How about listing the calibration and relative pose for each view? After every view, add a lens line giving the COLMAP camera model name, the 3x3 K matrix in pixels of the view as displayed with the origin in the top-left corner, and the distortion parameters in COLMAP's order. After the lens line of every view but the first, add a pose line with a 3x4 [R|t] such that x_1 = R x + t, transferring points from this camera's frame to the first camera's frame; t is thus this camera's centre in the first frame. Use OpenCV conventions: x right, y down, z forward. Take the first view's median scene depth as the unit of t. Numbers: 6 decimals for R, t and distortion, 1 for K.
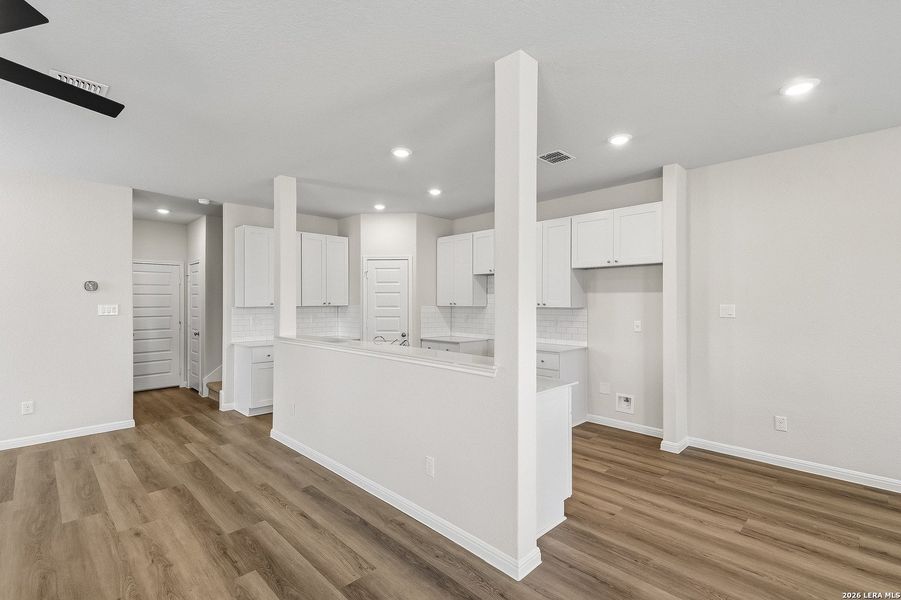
lens RADIAL K [[413.1, 0, 459.2], [0, 413.1, 293.4], [0, 0, 1]] dist [-0.012641, 0.001573]
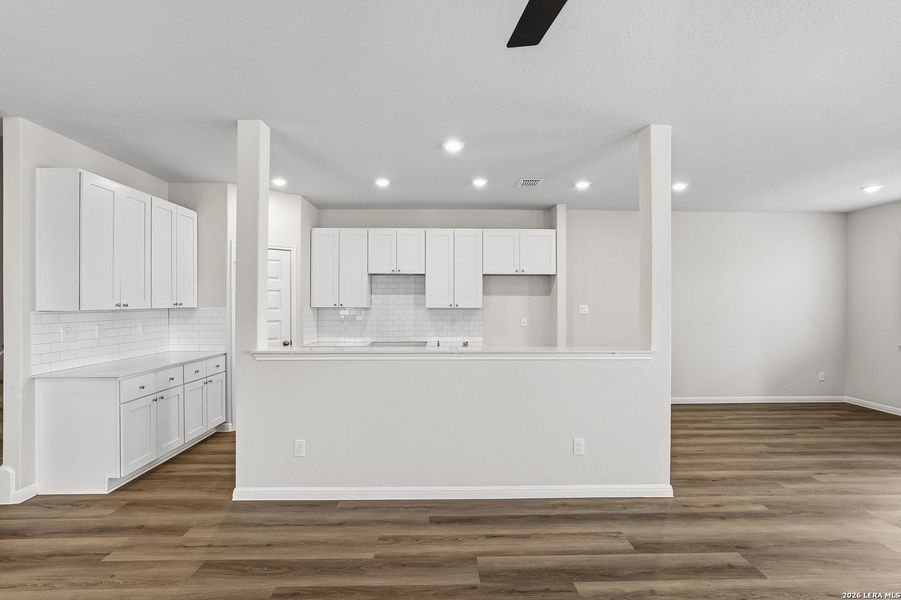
lens RADIAL K [[413.1, 0, 460.1], [0, 413.1, 302.1], [0, 0, 1]] dist [-0.012641, 0.001573]
pose [[0.697396, 0.006130, 0.716660, -0.712192], [-0.017104, 0.999821, 0.008093, 0.010770], [-0.716482, -0.017902, 0.697376, 0.279161]]
